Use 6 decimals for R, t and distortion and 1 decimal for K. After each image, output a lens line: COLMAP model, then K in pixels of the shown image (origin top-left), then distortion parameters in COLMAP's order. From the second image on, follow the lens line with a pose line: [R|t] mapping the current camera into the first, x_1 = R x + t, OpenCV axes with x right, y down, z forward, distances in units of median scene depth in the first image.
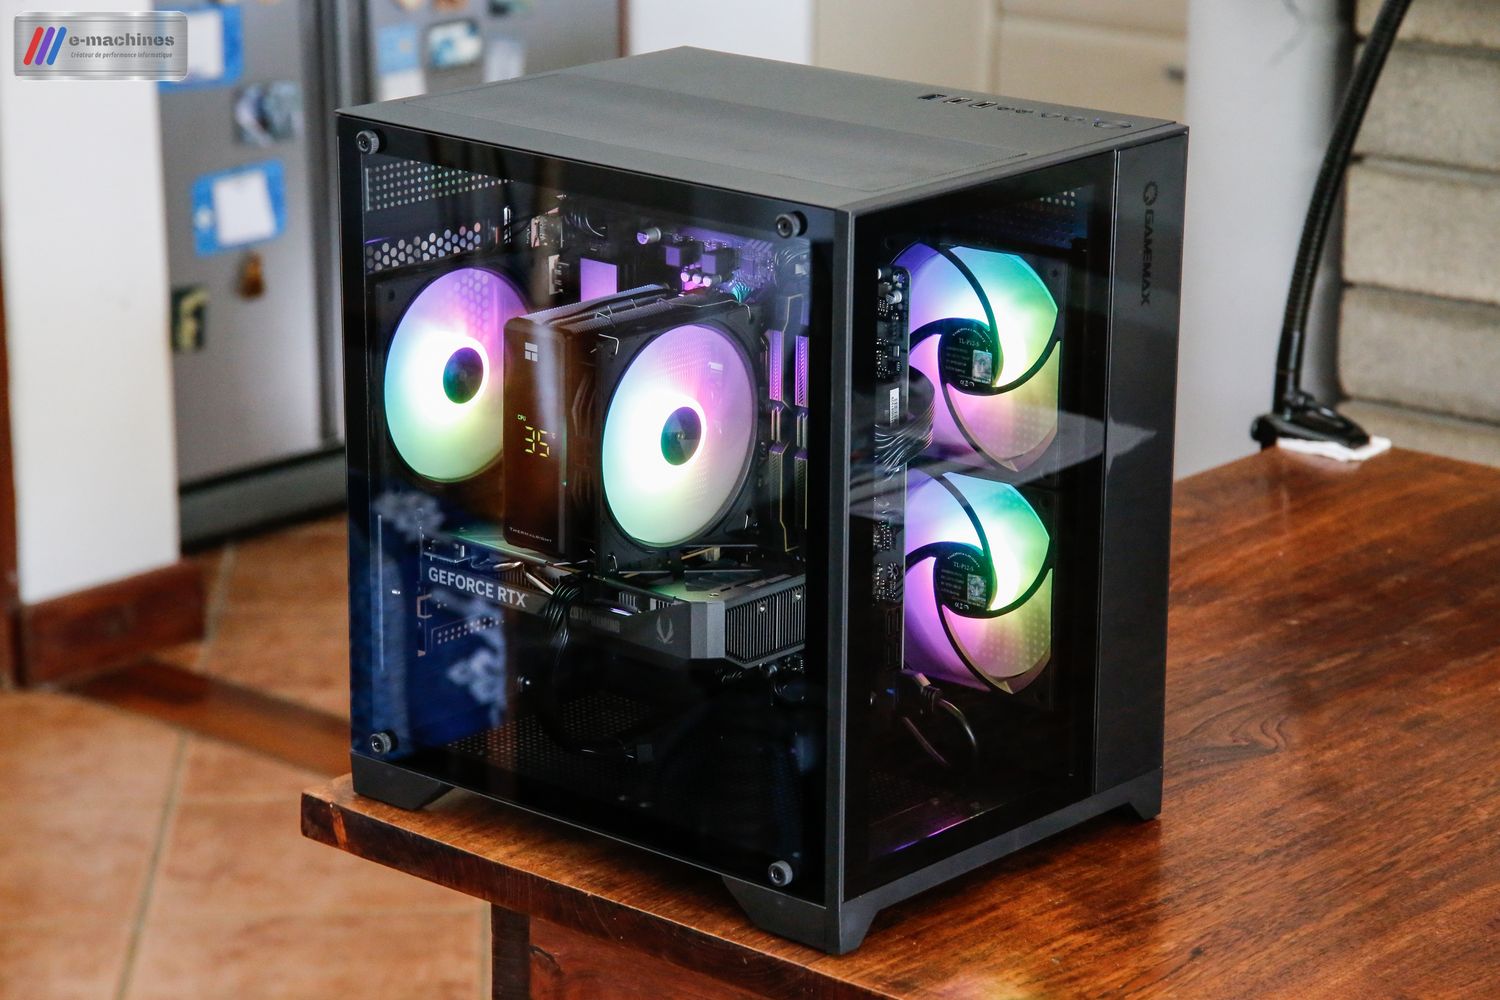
lens RADIAL K [[3977.0, 0, 751.9], [0, 3977.0, 517.1], [0, 0, 1]] dist [0.571346, 0.356678]
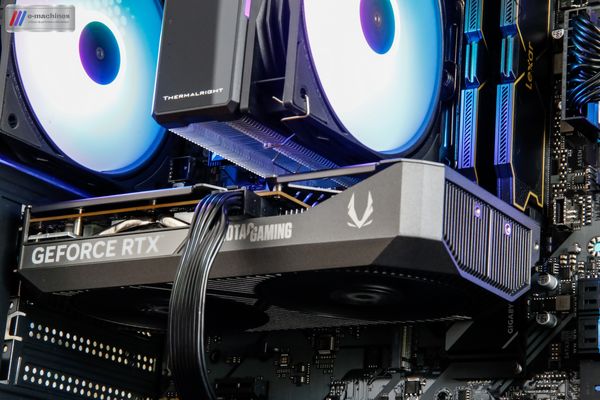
lens RADIAL K [[1494.8, 0, 300.0], [0, 1494.8, 200.0], [0, 0, 1]] dist [0.309224, -0.851327]
pose [[0.987503, 0.101019, 0.120966, -0.066105], [-0.021962, 0.848274, -0.529101, 0.173544], [-0.156062, 0.519832, 0.839892, 0.732321]]
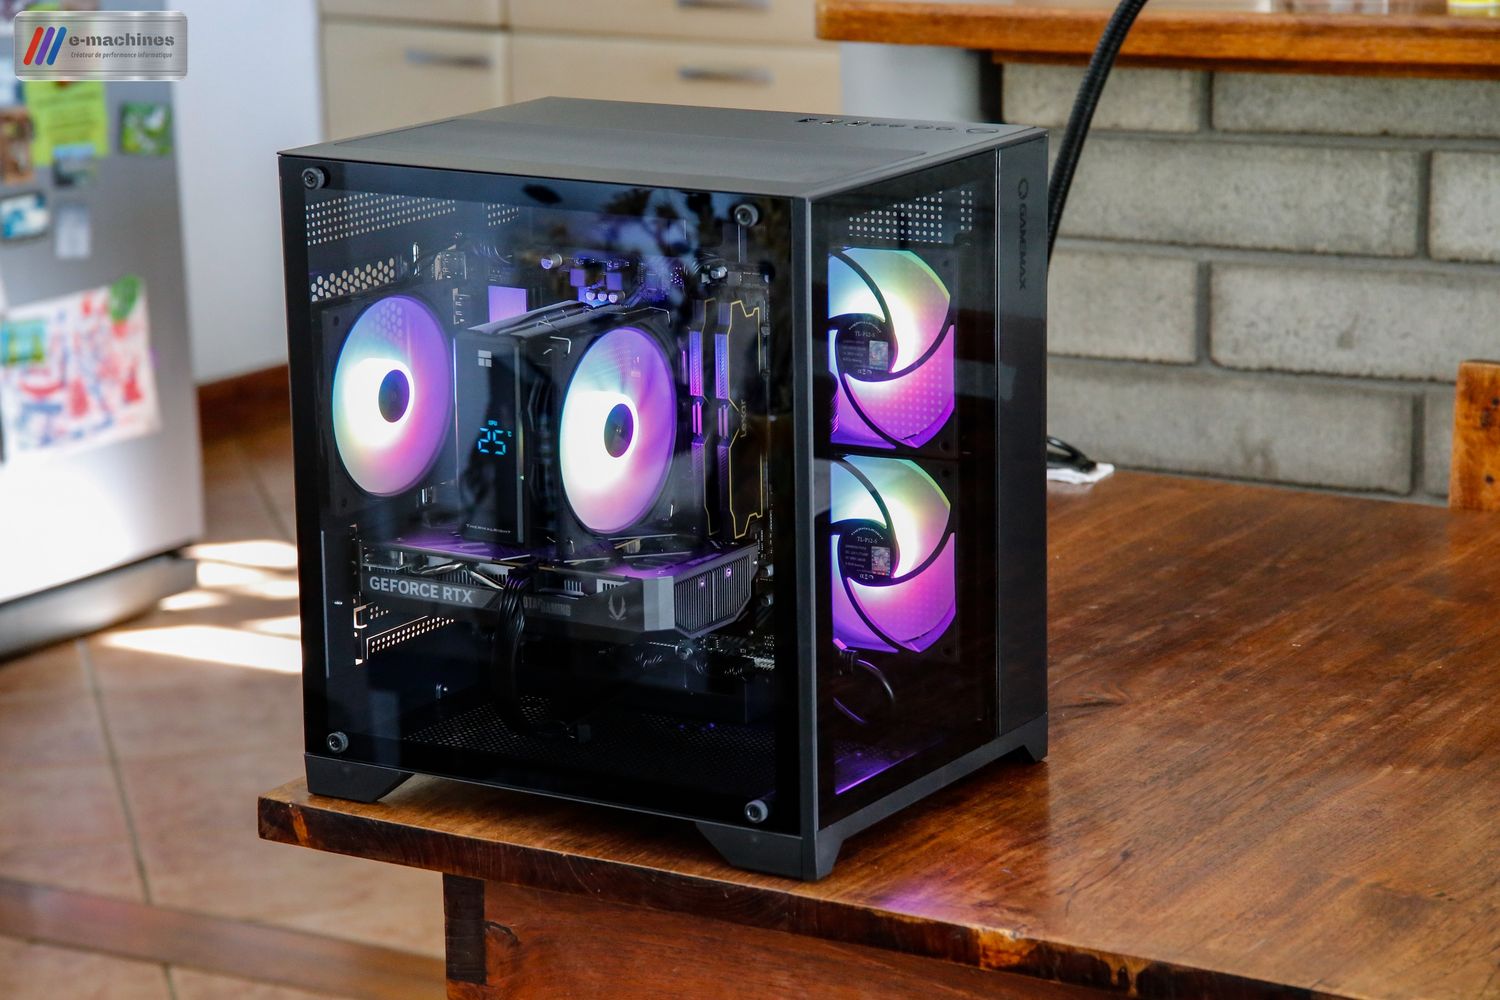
lens RADIAL K [[3977.0, 0, 751.9], [0, 3977.0, 517.1], [0, 0, 1]] dist [0.571346, 0.356678]
pose [[0.986428, -0.061294, 0.152328, -0.145145], [0.069690, 0.996295, -0.050398, 0.059128], [-0.148674, 0.060330, 0.987044, -0.082621]]
